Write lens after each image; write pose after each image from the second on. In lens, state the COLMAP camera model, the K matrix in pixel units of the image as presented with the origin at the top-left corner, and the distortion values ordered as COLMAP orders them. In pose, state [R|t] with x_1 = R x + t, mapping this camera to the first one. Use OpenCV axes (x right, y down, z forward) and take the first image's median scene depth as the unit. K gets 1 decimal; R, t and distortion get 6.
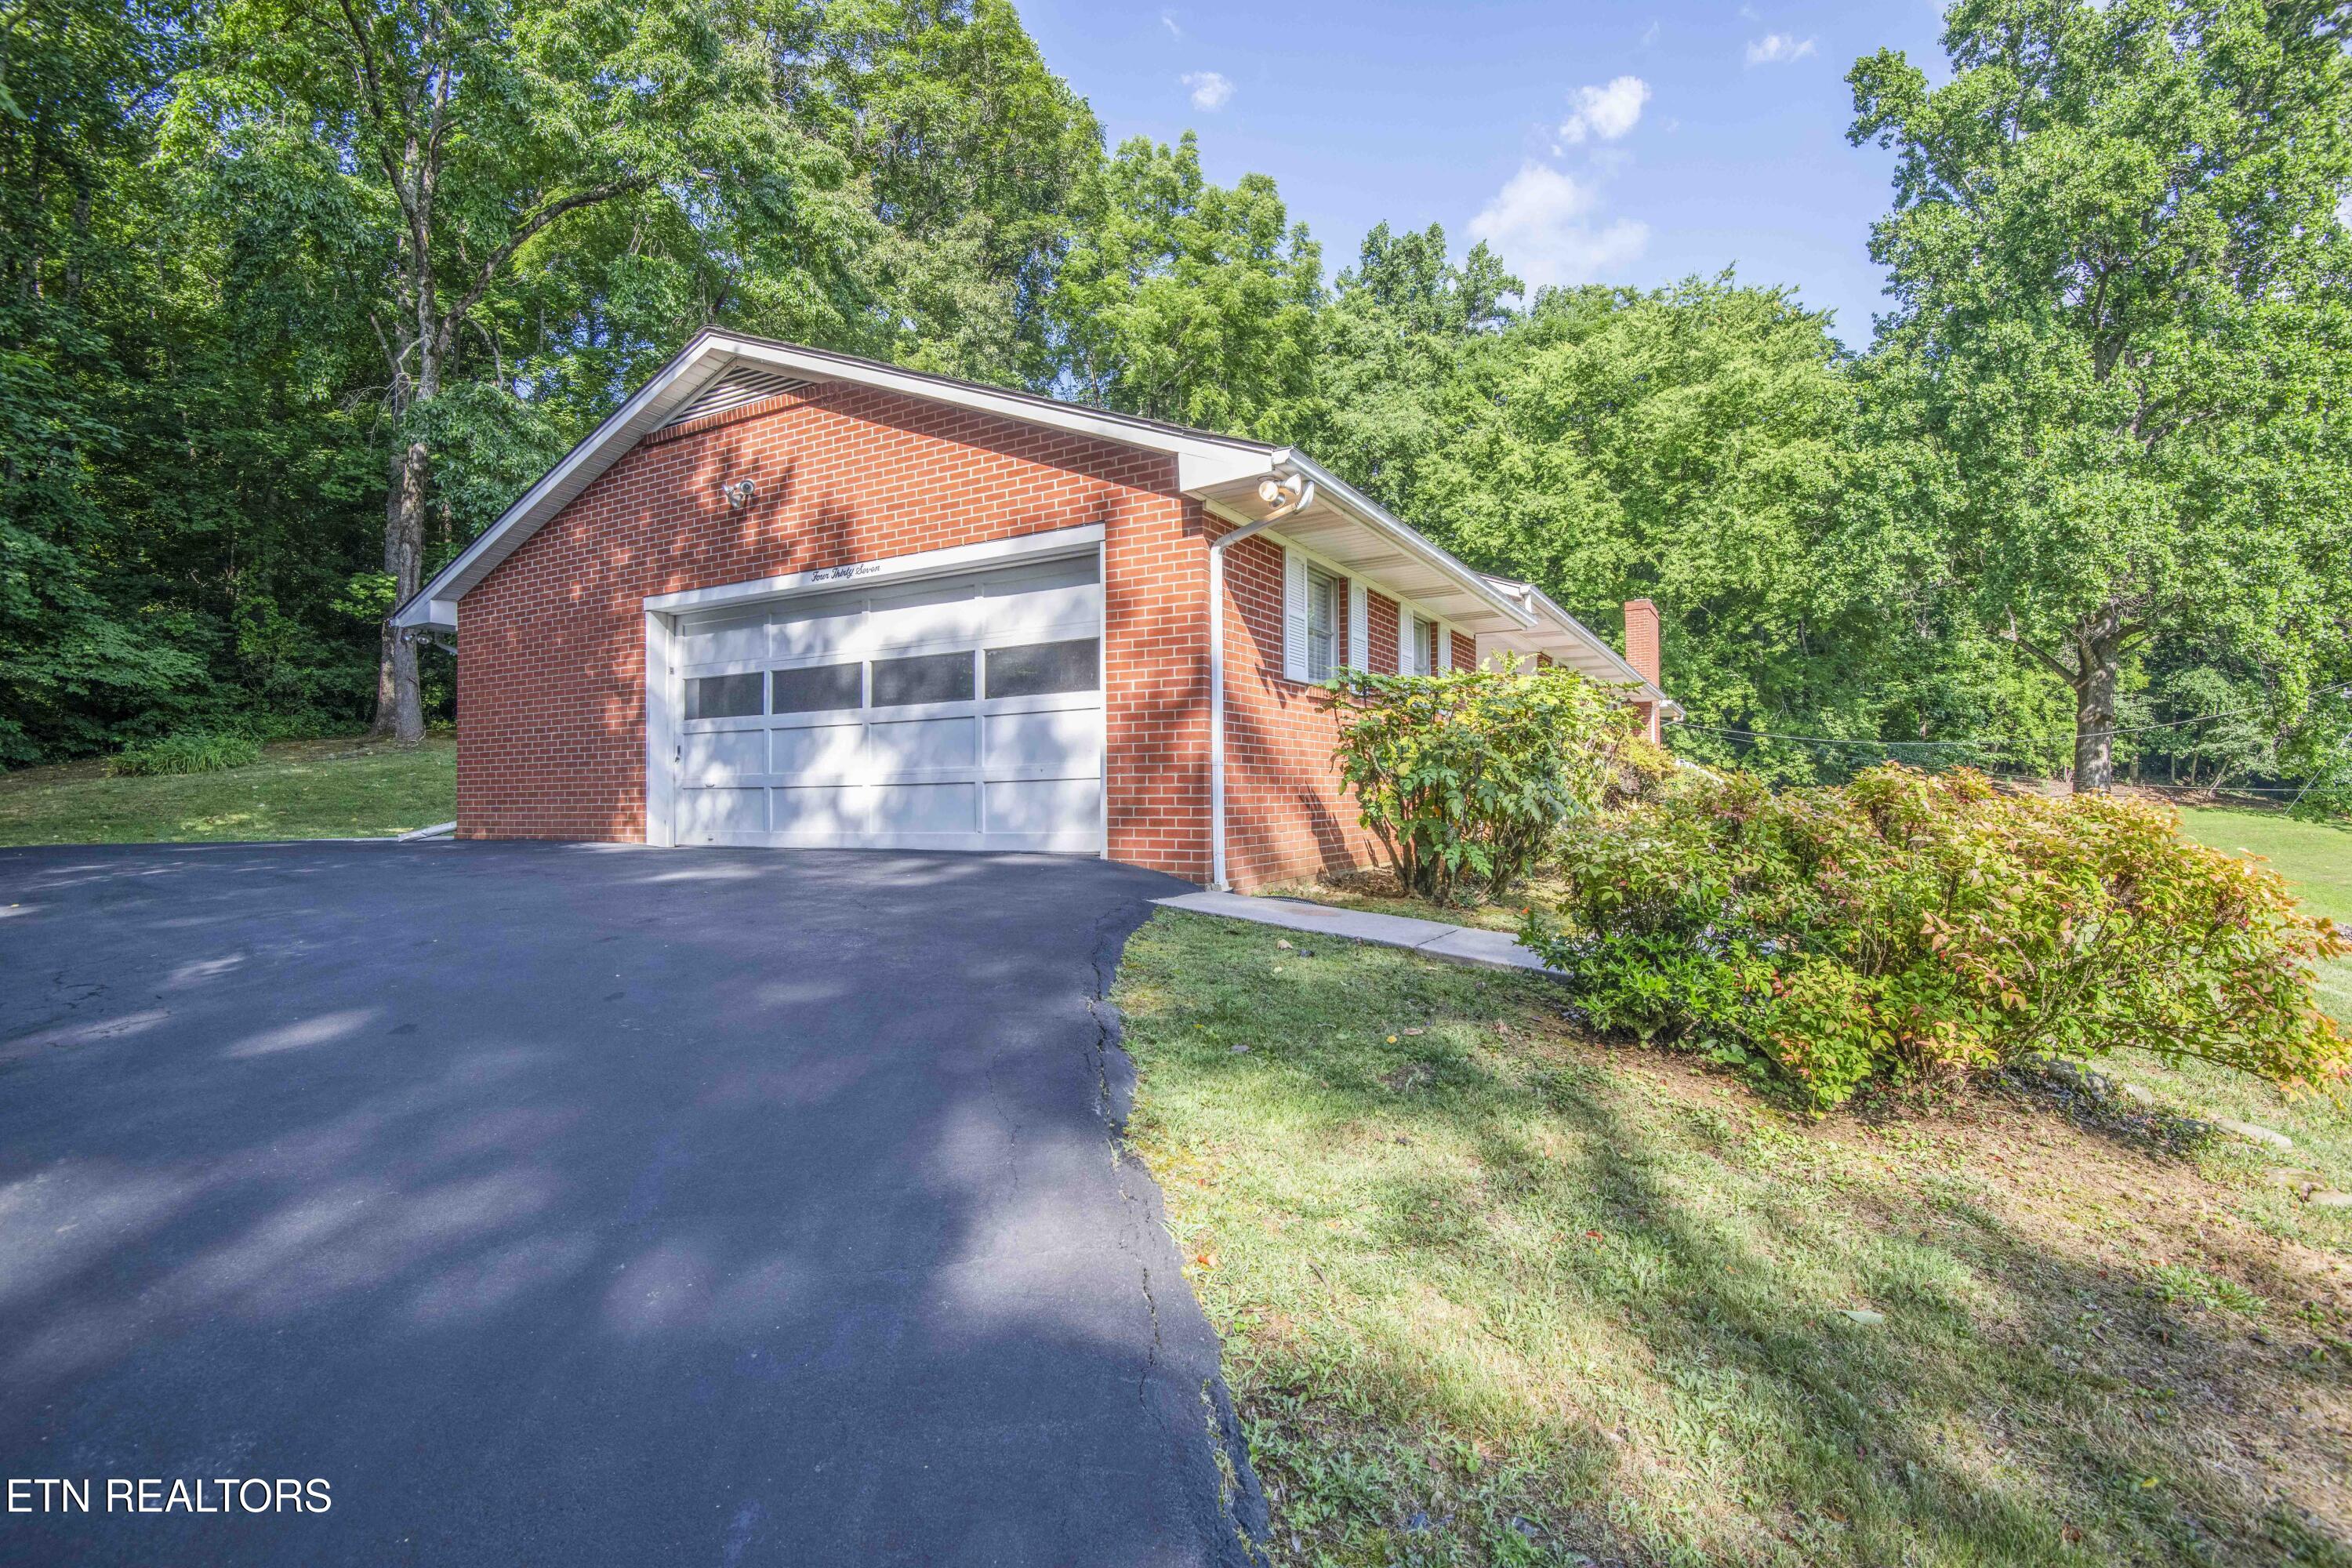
lens RADIAL K [[1128.6, 0, 1173.2], [0, 1128.6, 782.5], [0, 0, 1]] dist [-0.038955, -0.001326]
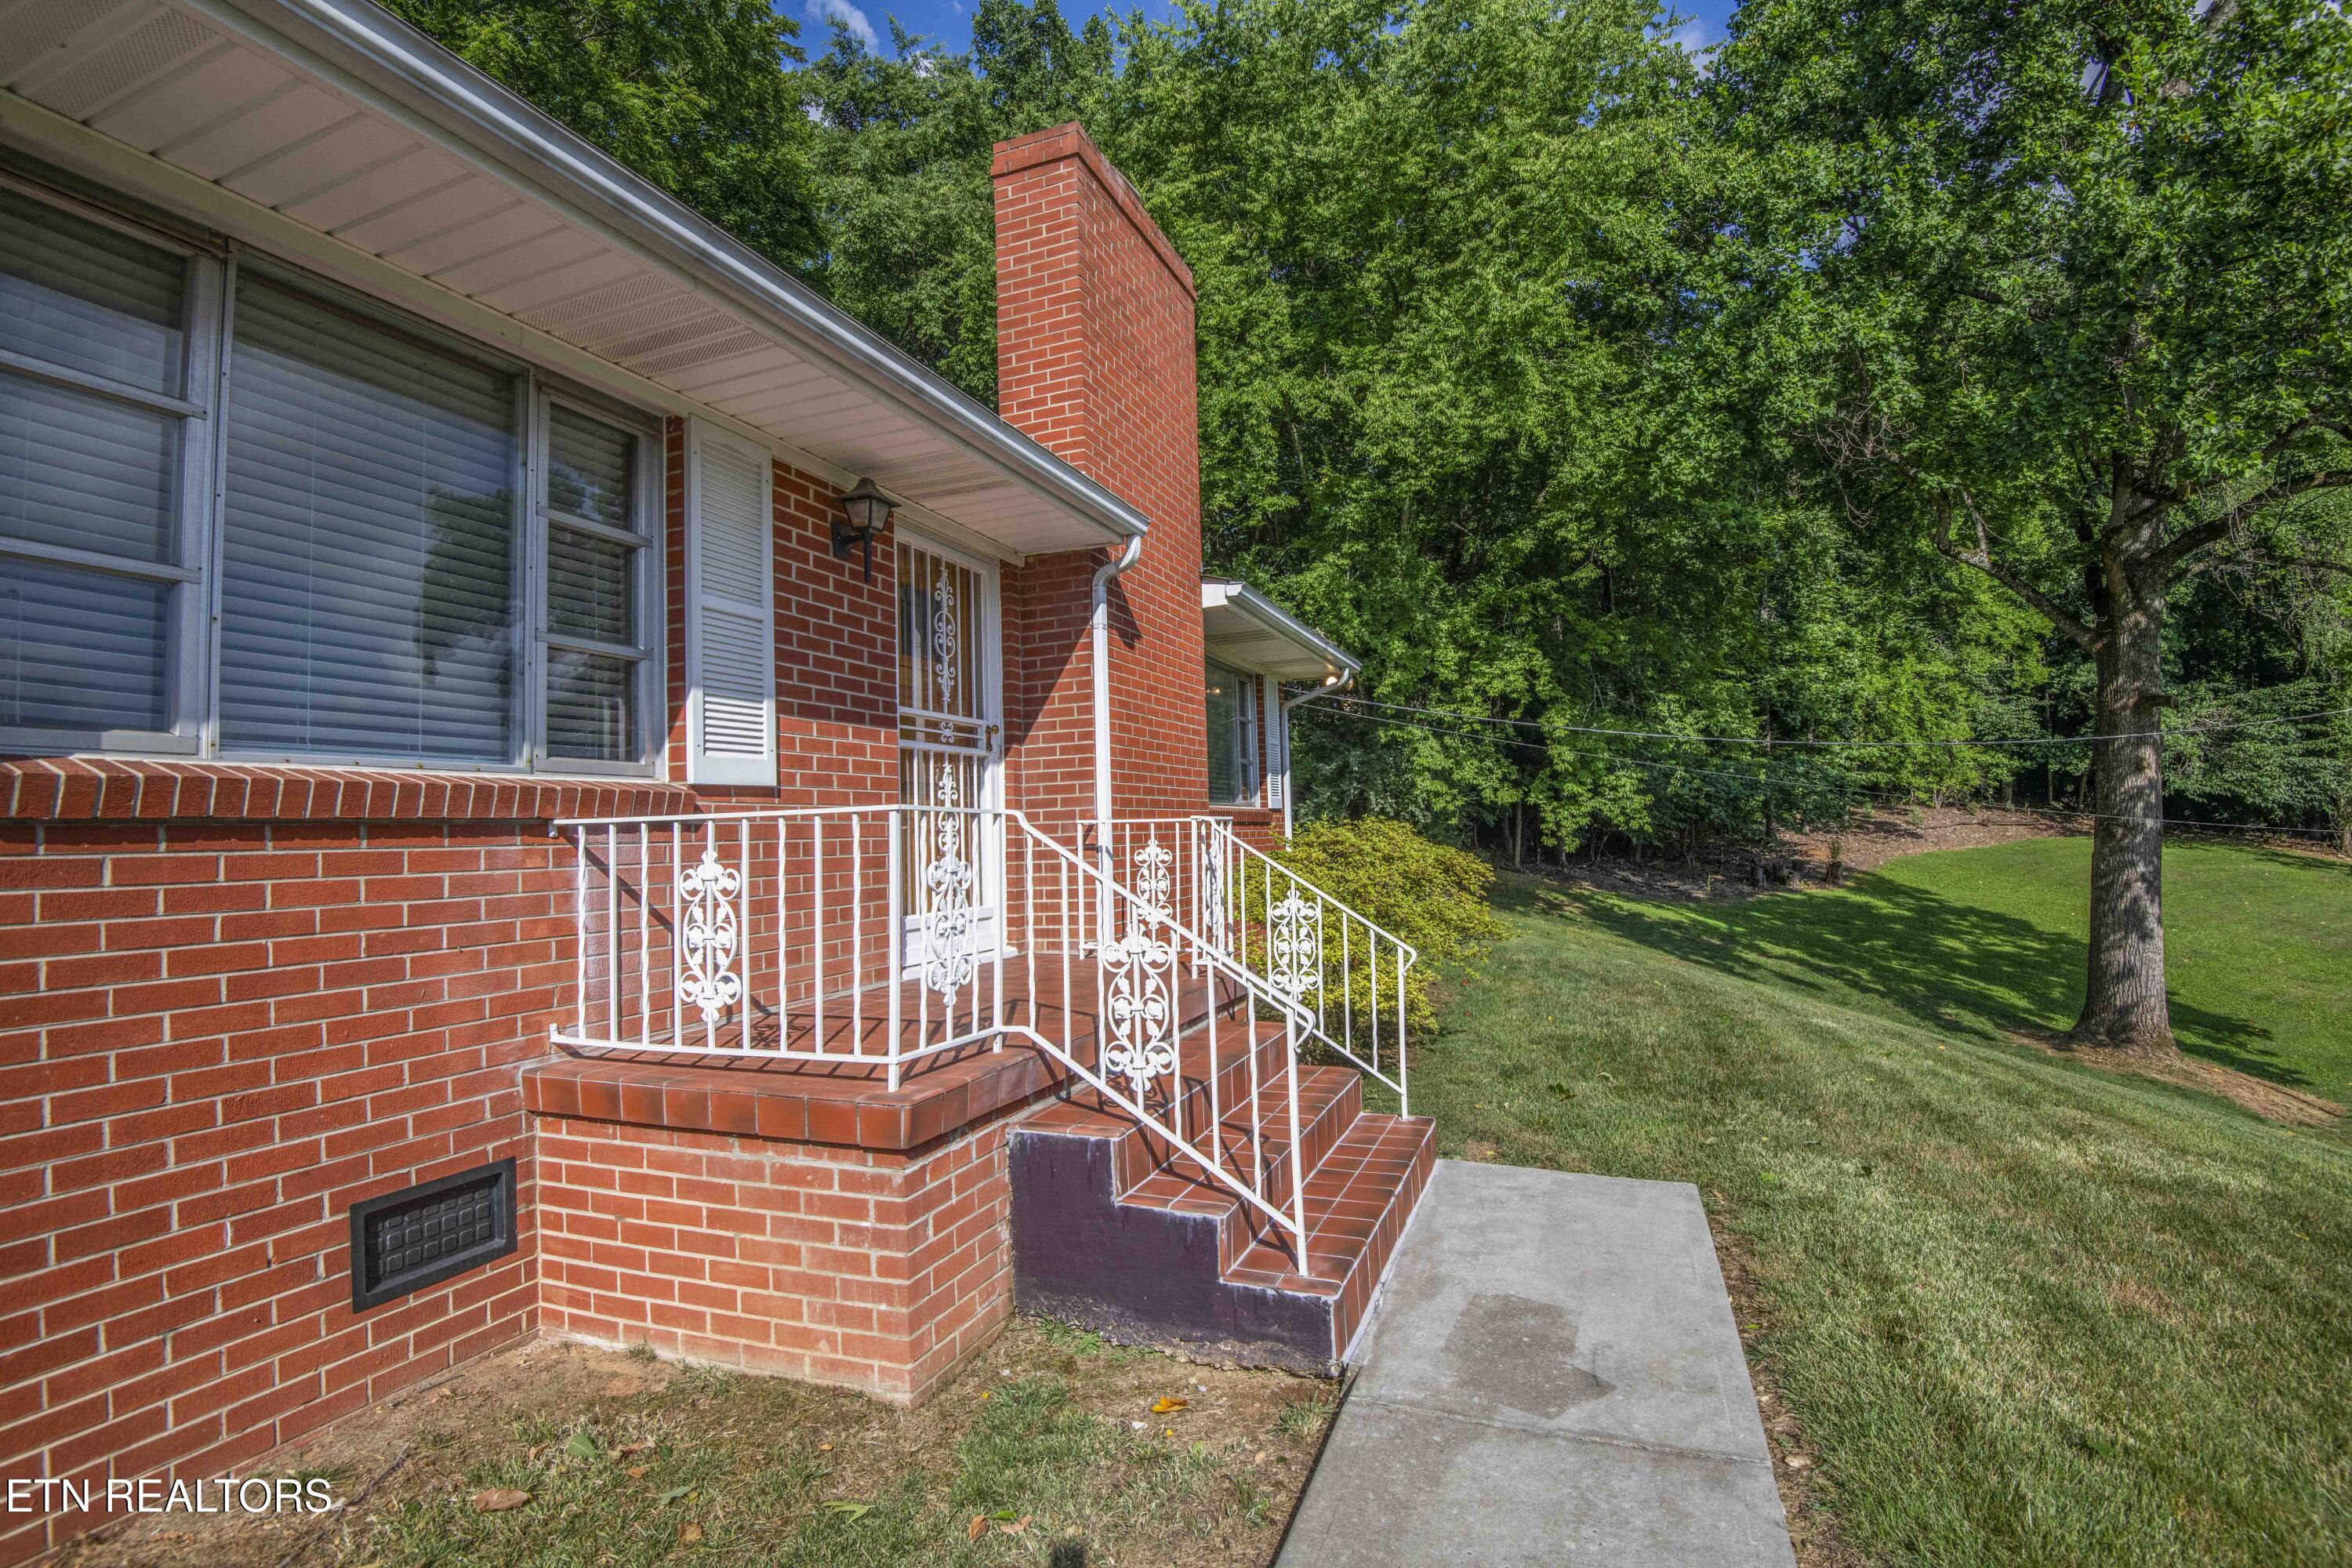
lens RADIAL K [[1090.2, 0, 1180.0], [0, 1090.2, 783.8], [0, 0, 1]] dist [-0.017345, -0.011626]
pose [[0.989169, -0.017607, 0.145724, 0.256746], [0.022296, 0.999283, -0.030609, -0.009707], [-0.145081, 0.033527, 0.988852, 0.485384]]
